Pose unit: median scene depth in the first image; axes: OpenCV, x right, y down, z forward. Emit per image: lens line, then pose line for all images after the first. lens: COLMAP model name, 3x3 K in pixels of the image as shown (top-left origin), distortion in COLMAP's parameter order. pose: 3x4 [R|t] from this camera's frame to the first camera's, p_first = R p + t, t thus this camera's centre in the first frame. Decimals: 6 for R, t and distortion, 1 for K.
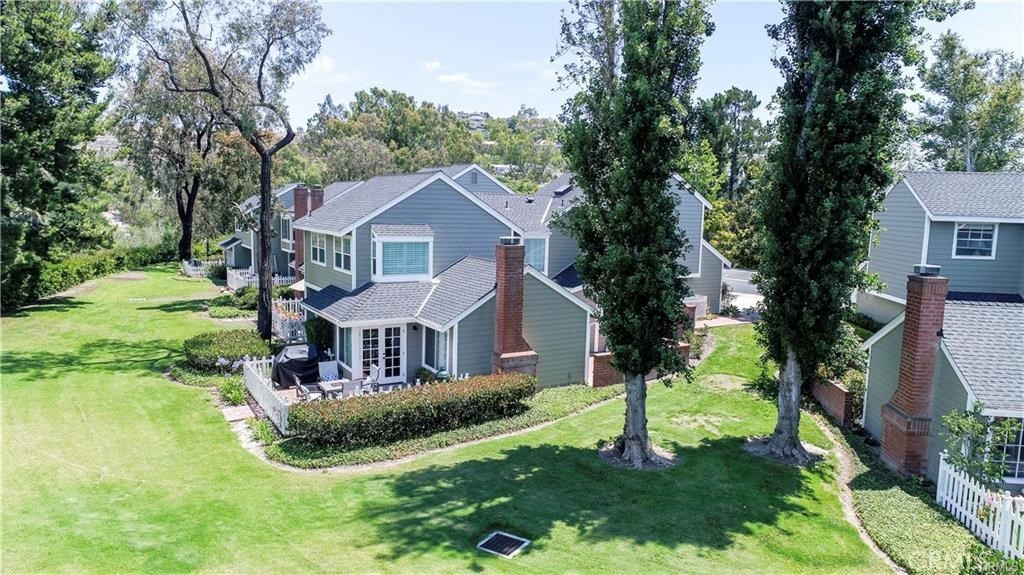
lens RADIAL K [[685.3, 0, 512.0], [0, 685.3, 287.5], [0, 0, 1]] dist [0.014903, 0.000839]
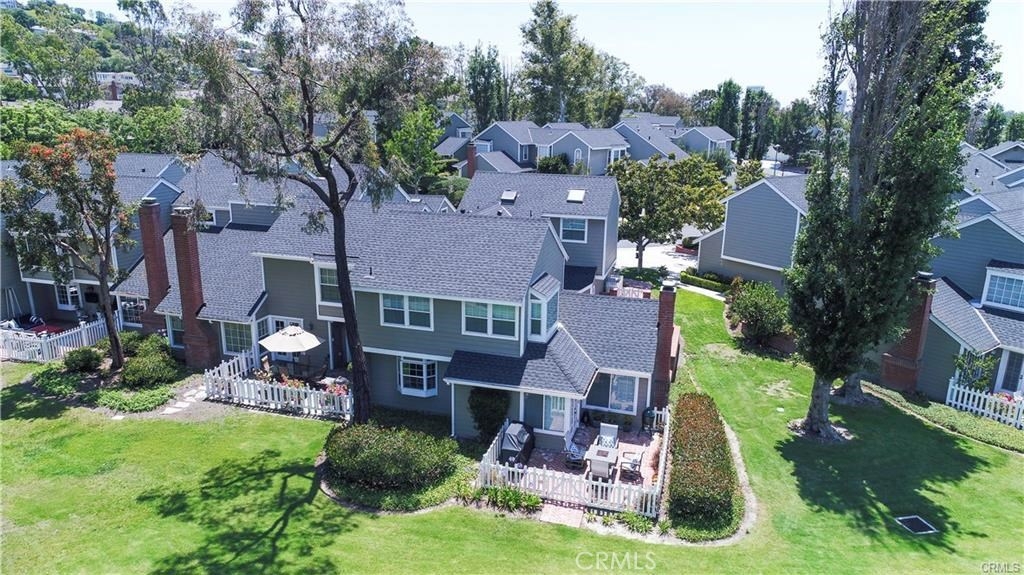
lens RADIAL K [[685.3, 0, 512.0], [0, 685.3, 287.5], [0, 0, 1]] dist [0.014903, 0.000839]
pose [[0.737085, -0.188075, 0.649102, -0.878053], [0.085943, 0.978783, 0.186007, -0.280472], [-0.670313, -0.081317, 0.737610, 0.294954]]
